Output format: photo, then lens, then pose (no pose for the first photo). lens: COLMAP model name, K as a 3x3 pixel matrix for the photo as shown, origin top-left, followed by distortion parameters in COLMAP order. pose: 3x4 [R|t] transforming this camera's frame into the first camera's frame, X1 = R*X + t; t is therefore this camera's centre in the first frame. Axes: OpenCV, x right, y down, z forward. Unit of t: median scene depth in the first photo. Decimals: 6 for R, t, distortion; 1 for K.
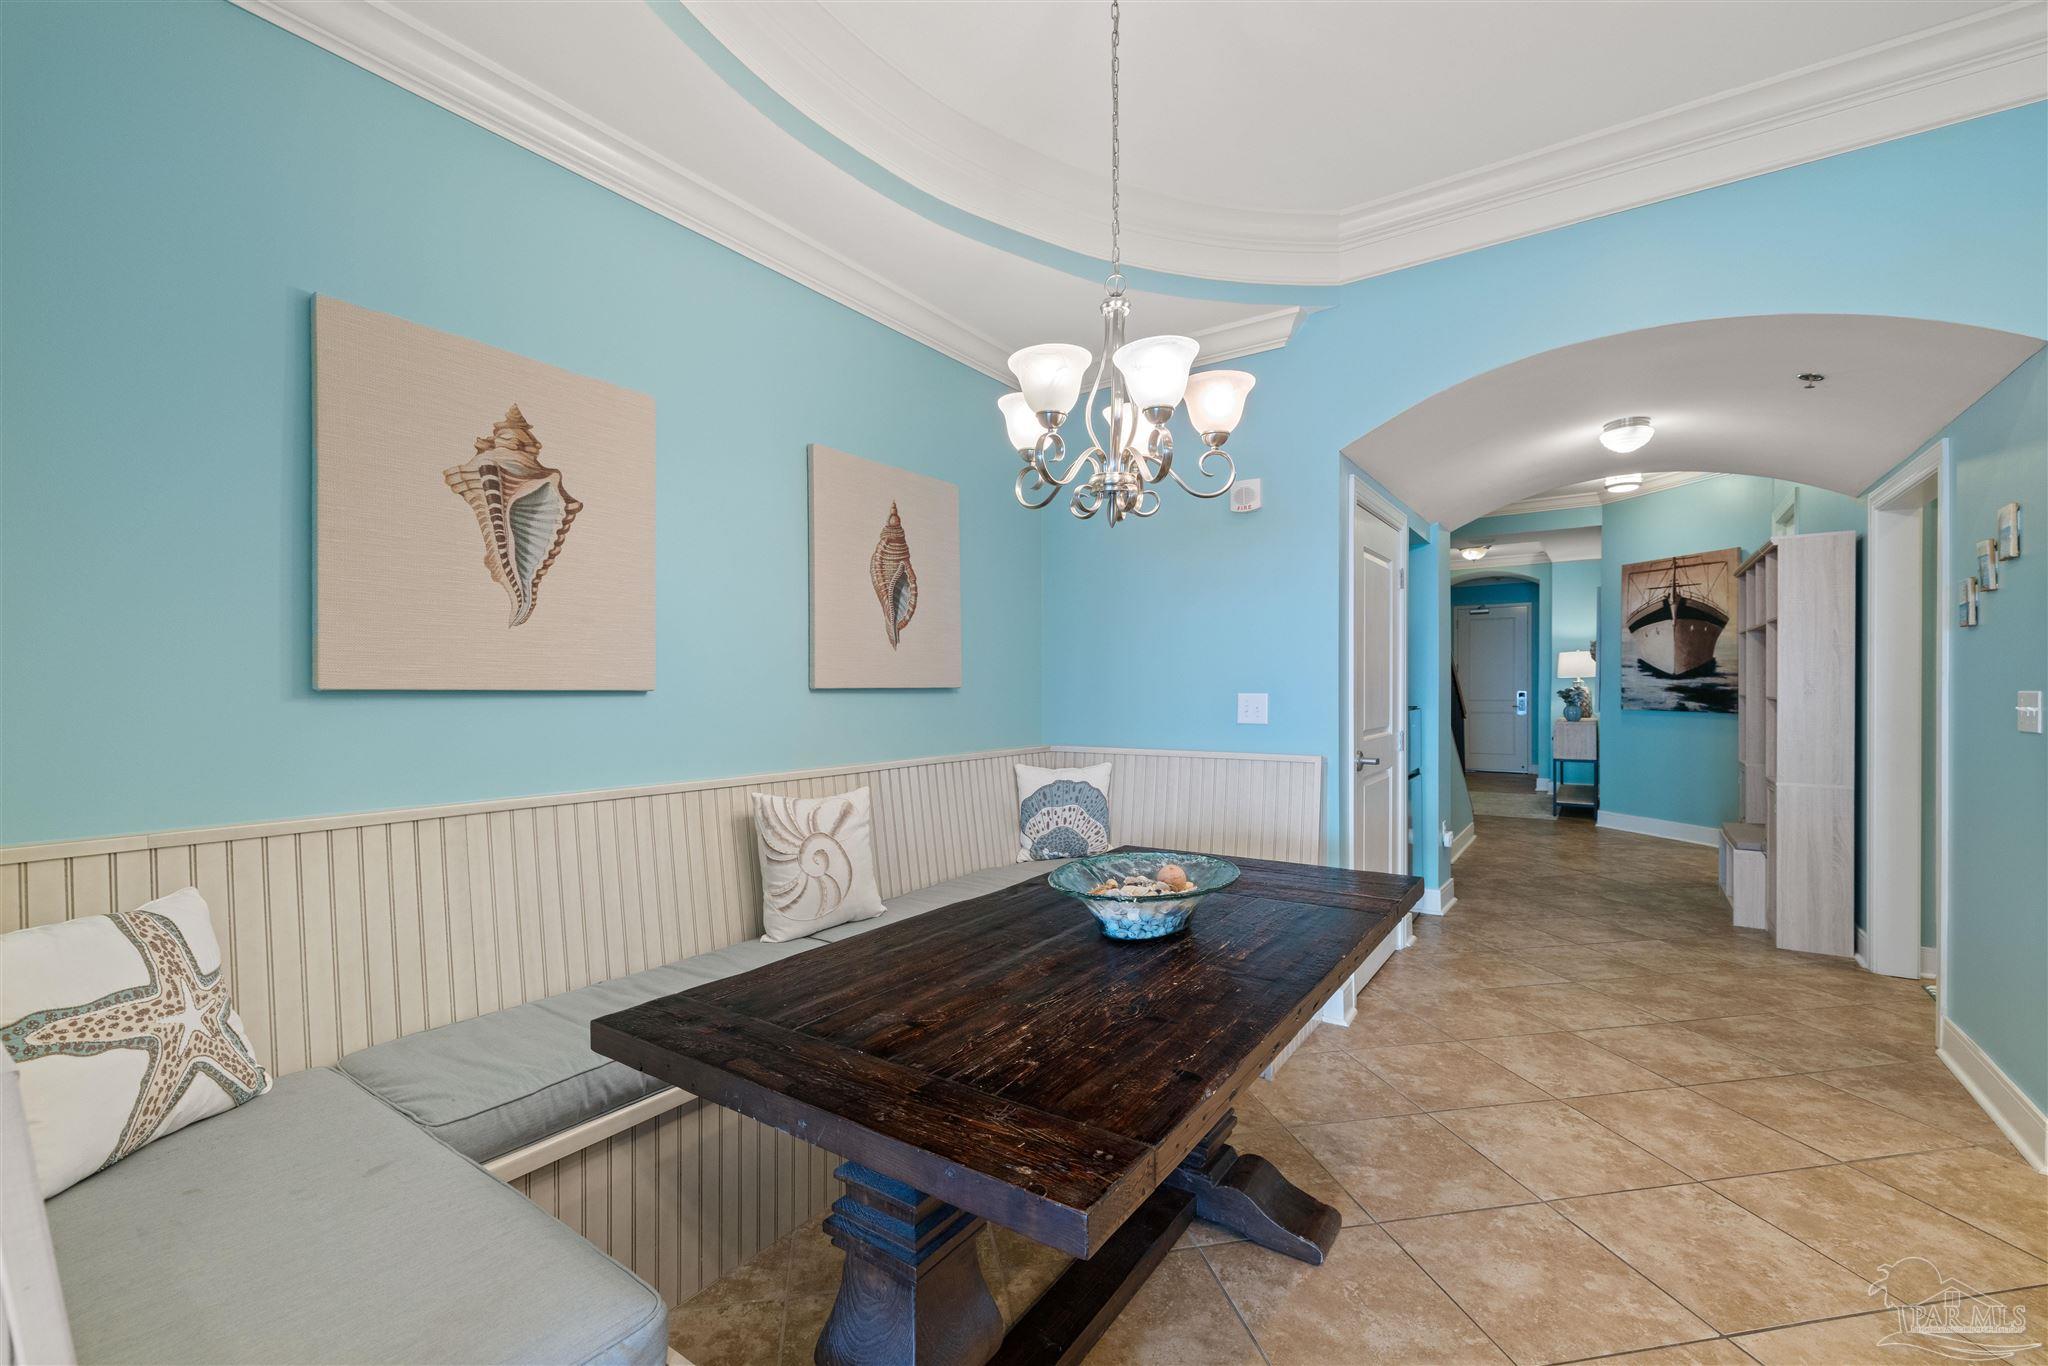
lens RADIAL K [[861.1, 0, 1021.0], [0, 861.1, 696.7], [0, 0, 1]] dist [-0.000372, 0.000622]
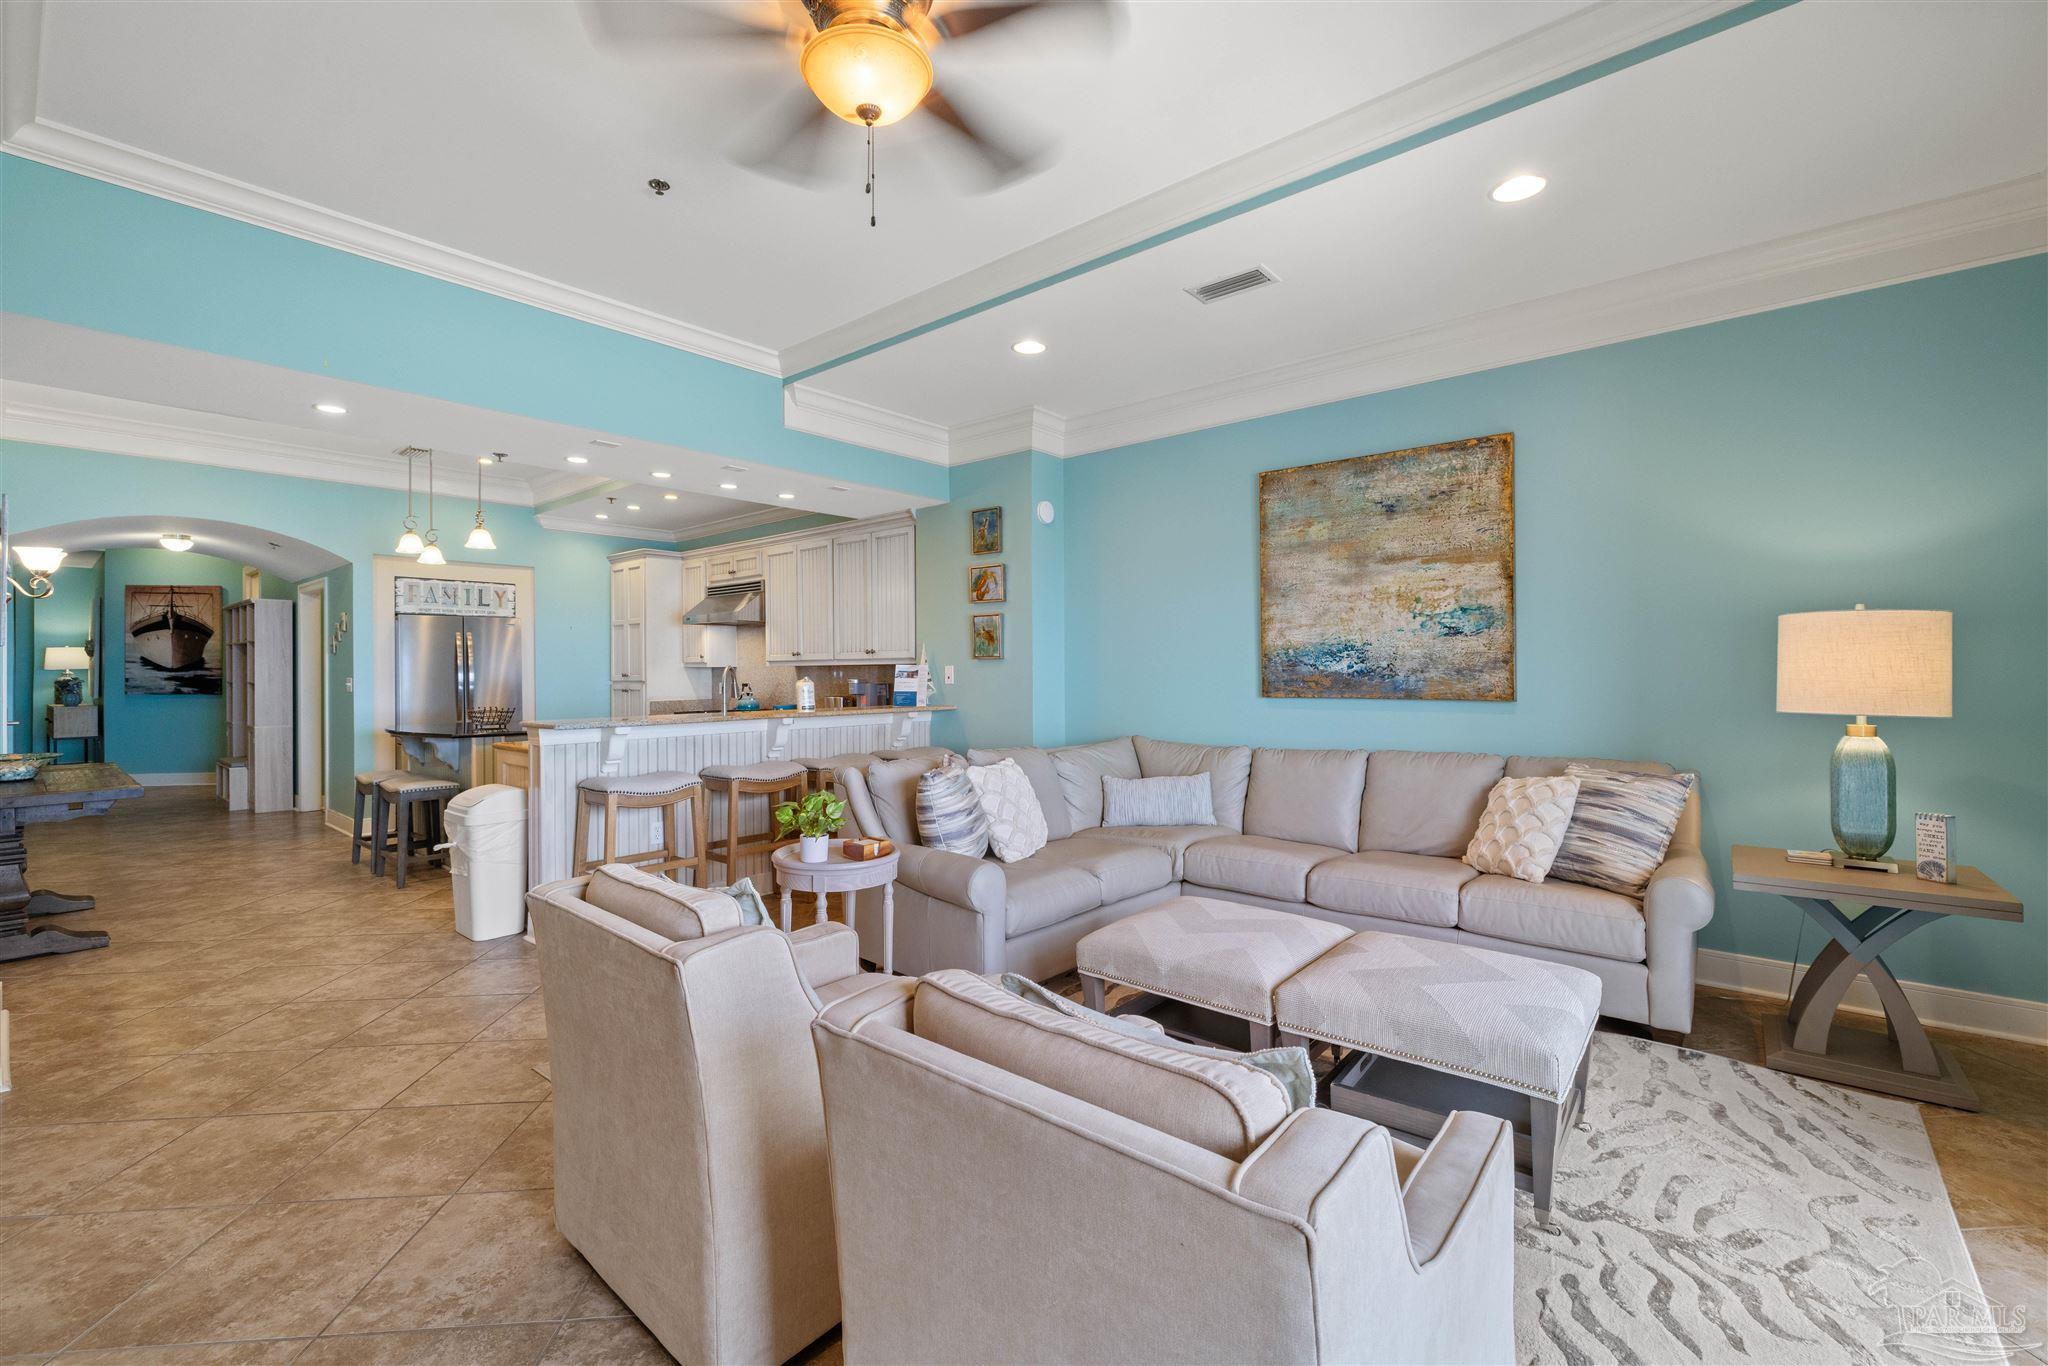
lens RADIAL K [[861.1, 0, 1018.0], [0, 861.1, 673.5], [0, 0, 1]] dist [-0.000372, 0.000622]
pose [[0.100796, 0.003299, 0.994902, -1.187406], [0.012923, 0.999906, -0.004625, 0.015649], [-0.994823, 0.013324, 0.100744, -1.223544]]
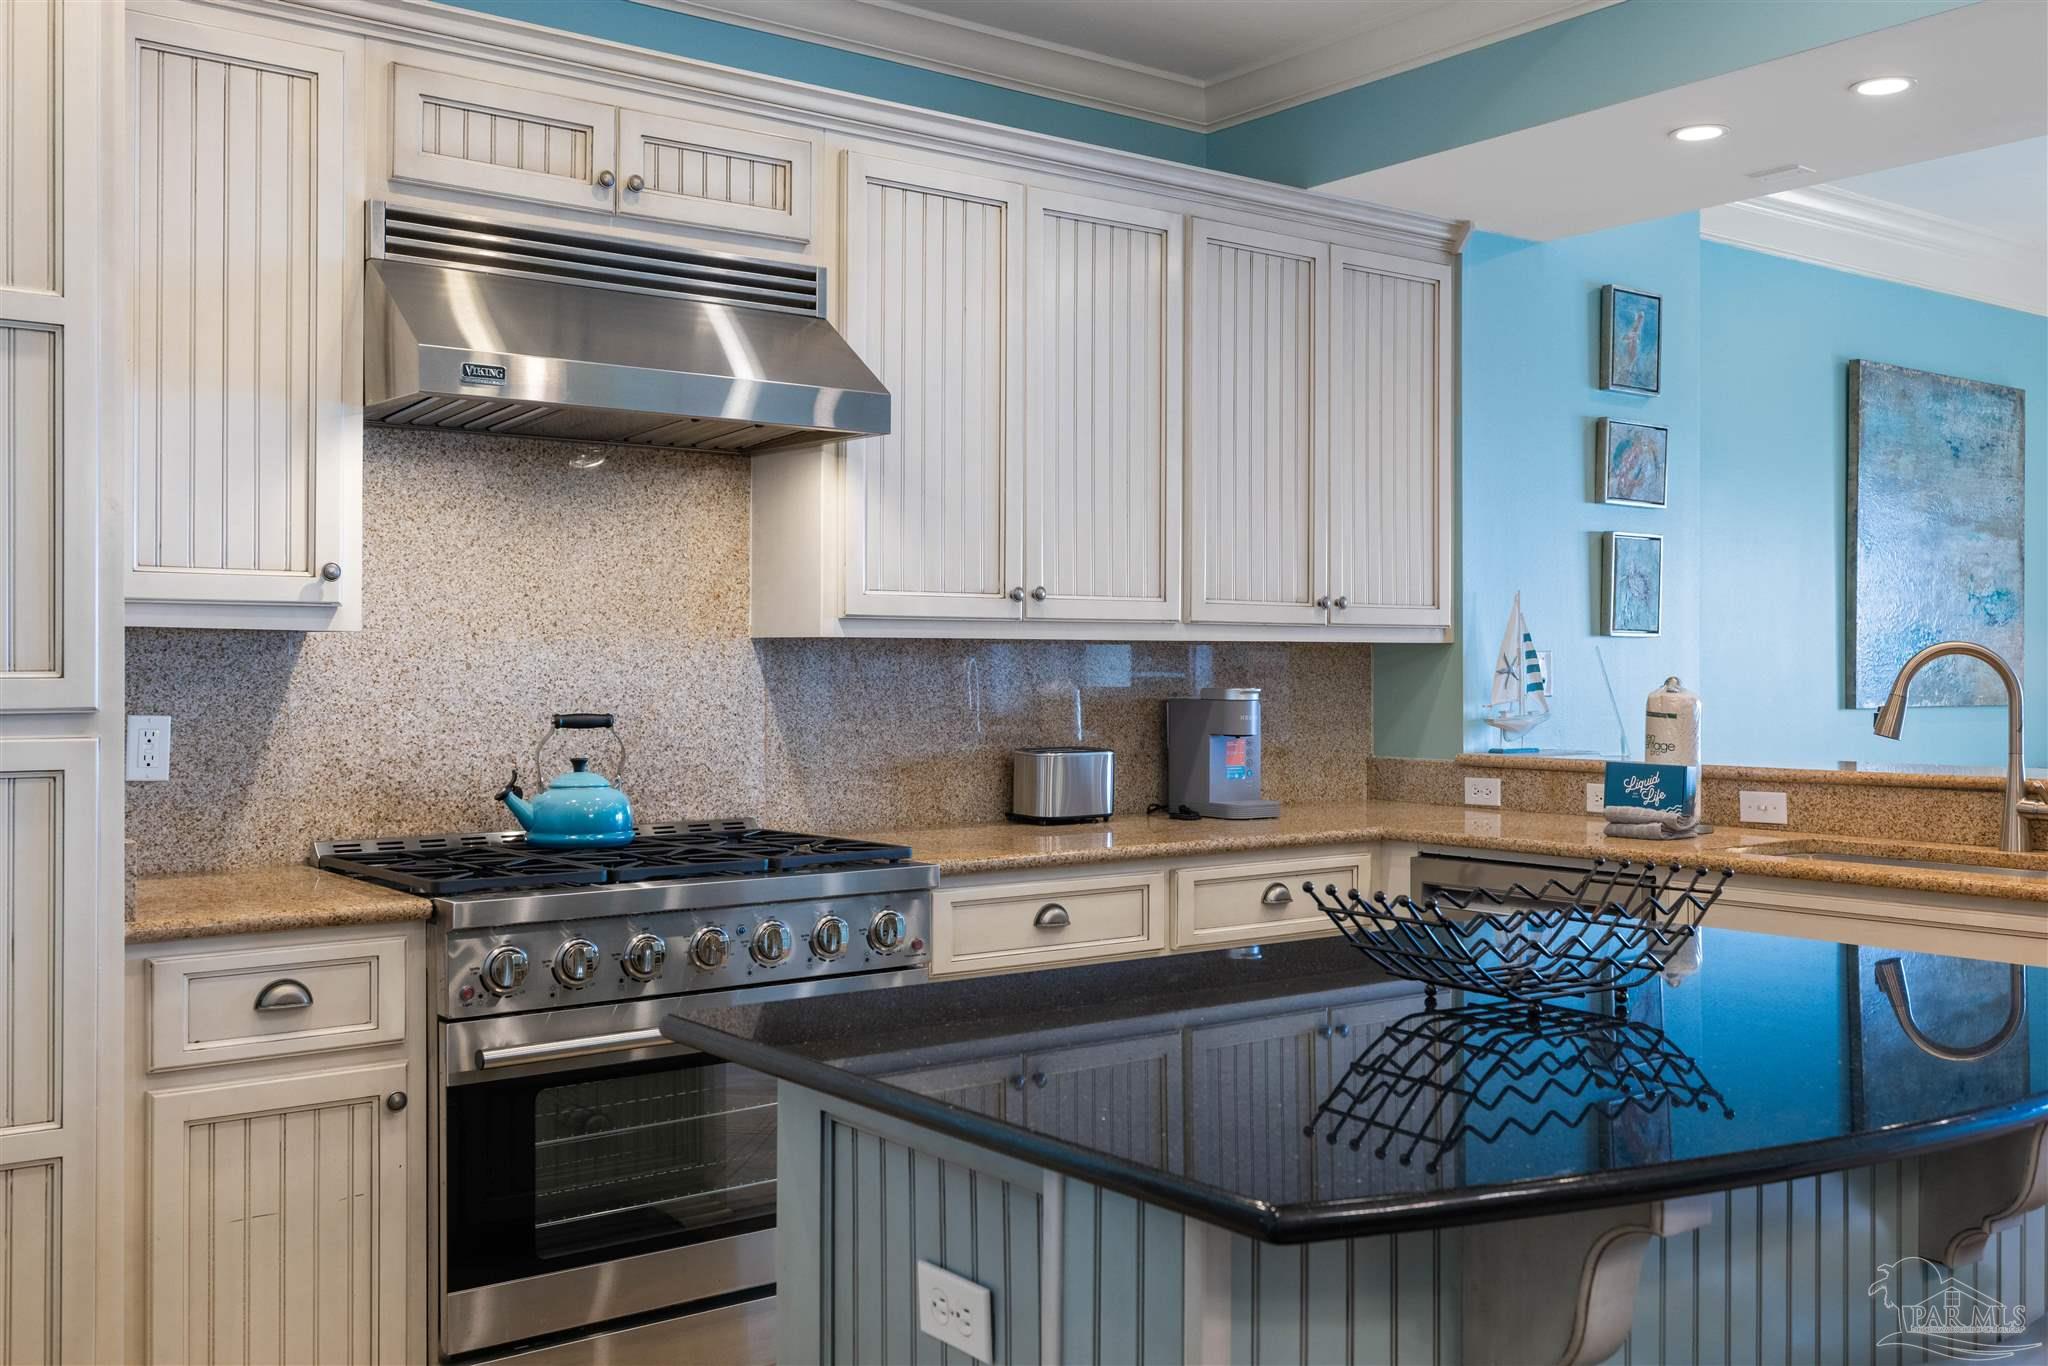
lens RADIAL K [[1920.7, 0, 1004.9], [0, 1920.7, 665.3], [0, 0, 1]] dist [0.003682, 0.000000]
pose [[-0.950814, 0.005493, 0.309714, 0.510281], [0.007203, 0.999964, 0.004379, -0.008030], [-0.309679, 0.006395, -0.950820, 0.750715]]
